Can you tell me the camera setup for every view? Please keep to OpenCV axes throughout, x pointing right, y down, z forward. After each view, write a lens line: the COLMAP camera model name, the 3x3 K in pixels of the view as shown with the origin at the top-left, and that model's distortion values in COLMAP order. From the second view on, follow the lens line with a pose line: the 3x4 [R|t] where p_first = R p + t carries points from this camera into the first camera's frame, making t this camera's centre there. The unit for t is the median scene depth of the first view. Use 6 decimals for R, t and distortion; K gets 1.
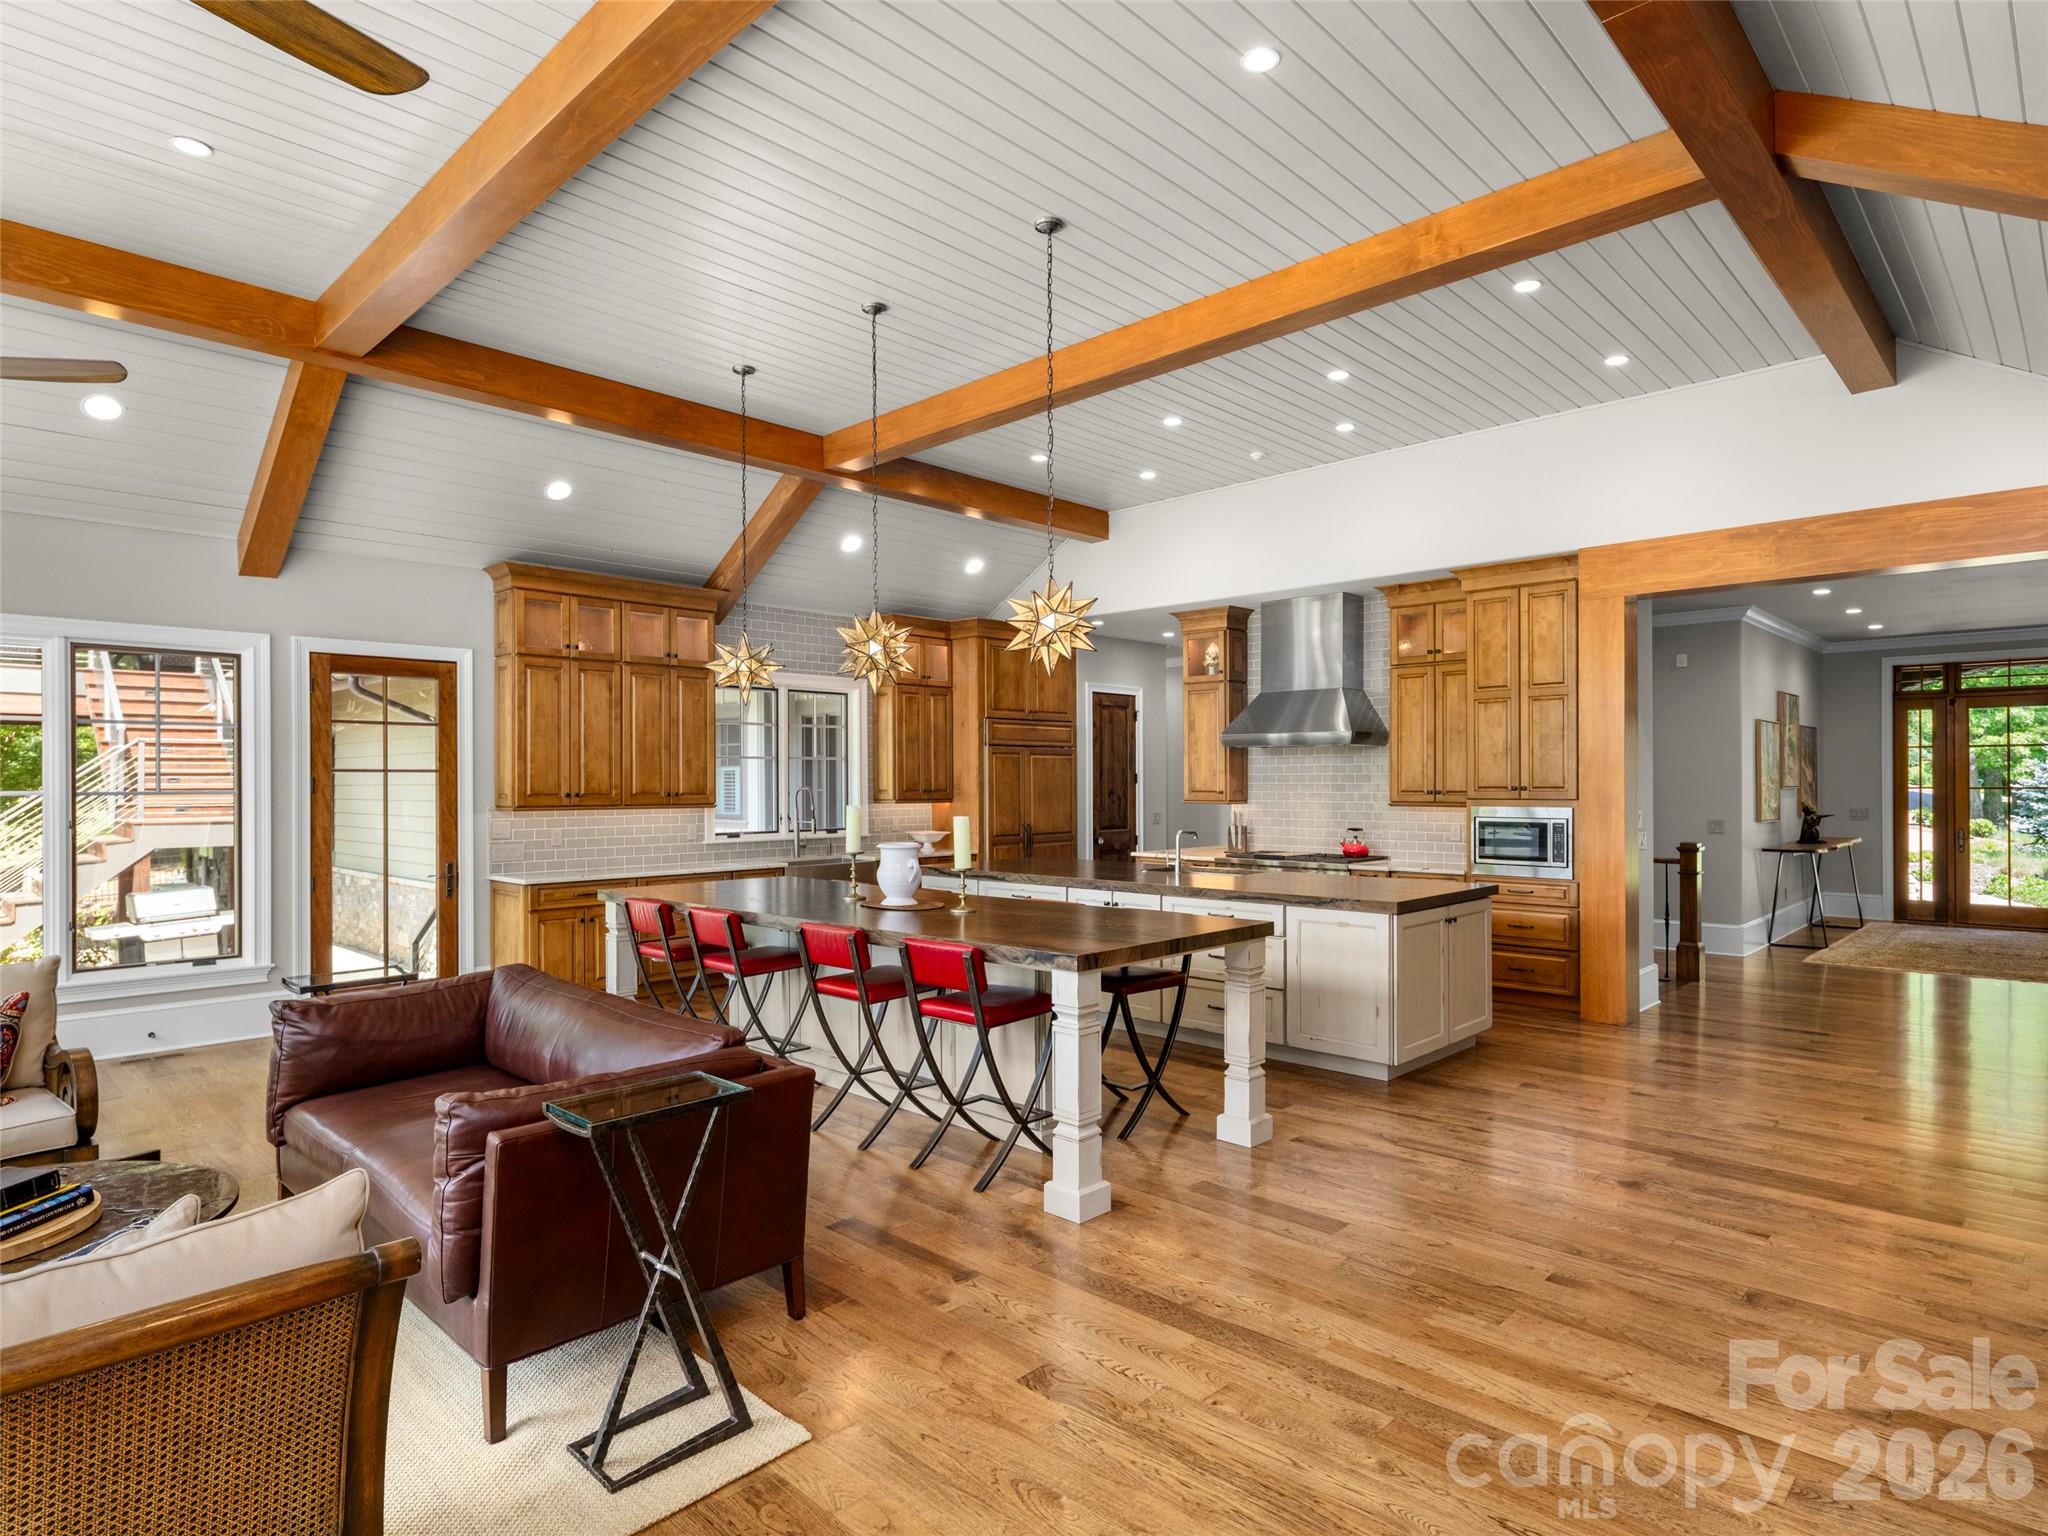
lens RADIAL K [[1116.9, 0, 1069.3], [0, 1116.9, 774.5], [0, 0, 1]] dist [0.011460, -0.008547]
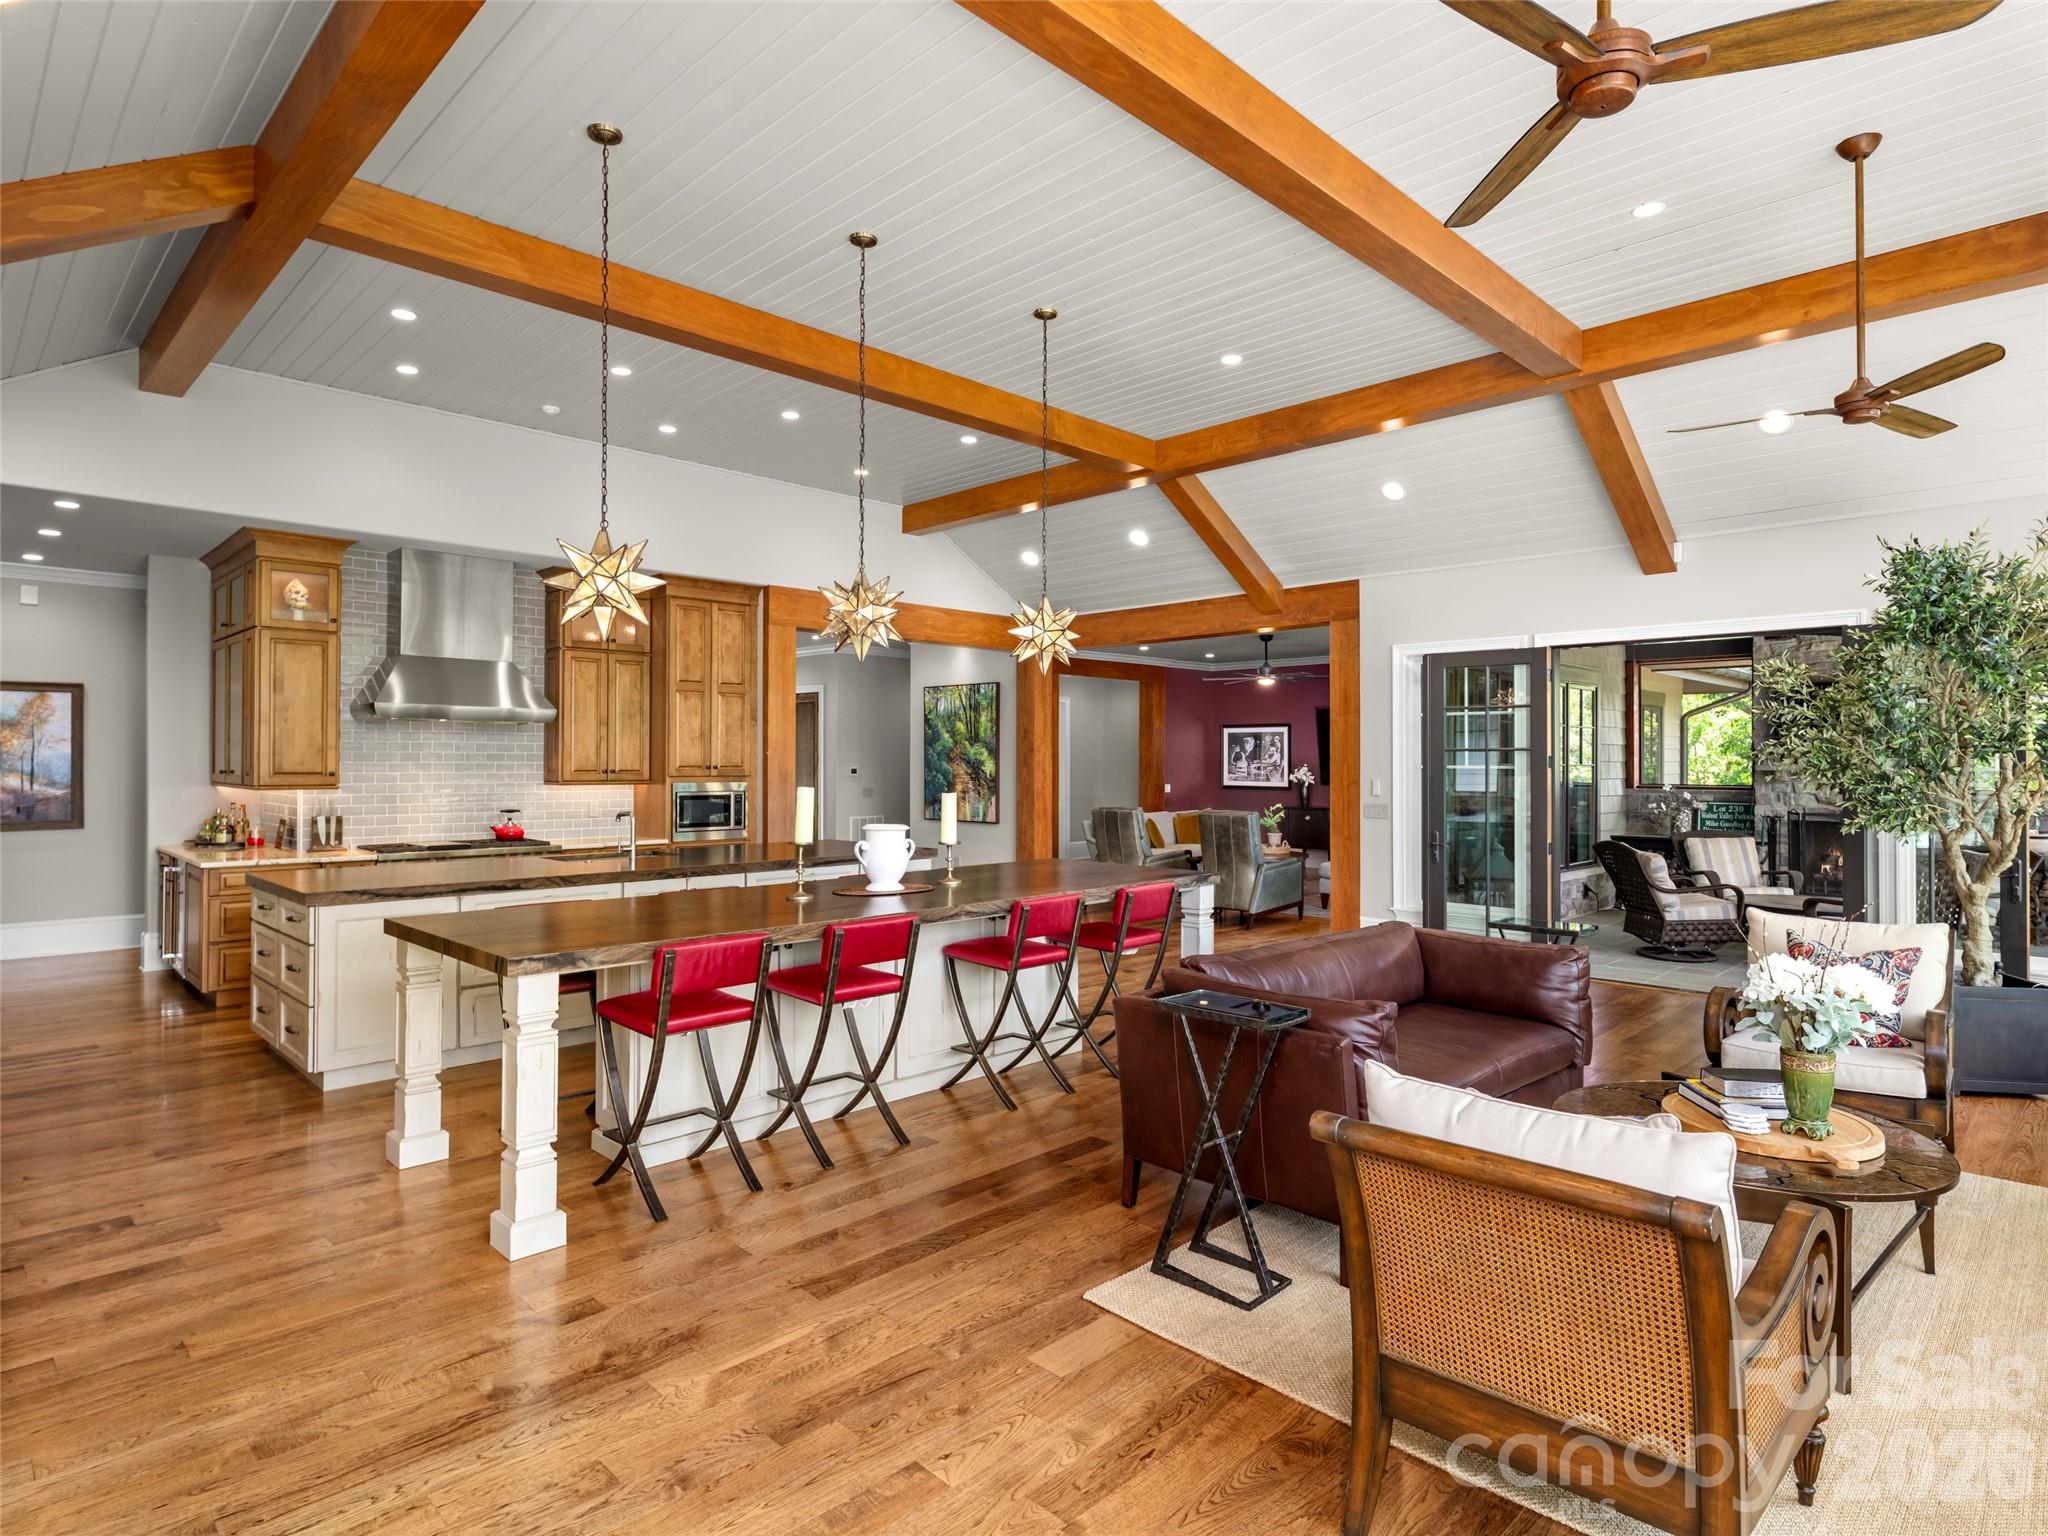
lens RADIAL K [[1116.9, 0, 1033.2], [0, 1116.9, 763.6], [0, 0, 1]] dist [0.011460, -0.008547]
pose [[0.008596, 0.006237, 0.999944, -0.806721], [-0.006834, 0.999958, -0.006179, 0.013226], [-0.999940, -0.006781, 0.008638, 0.642239]]
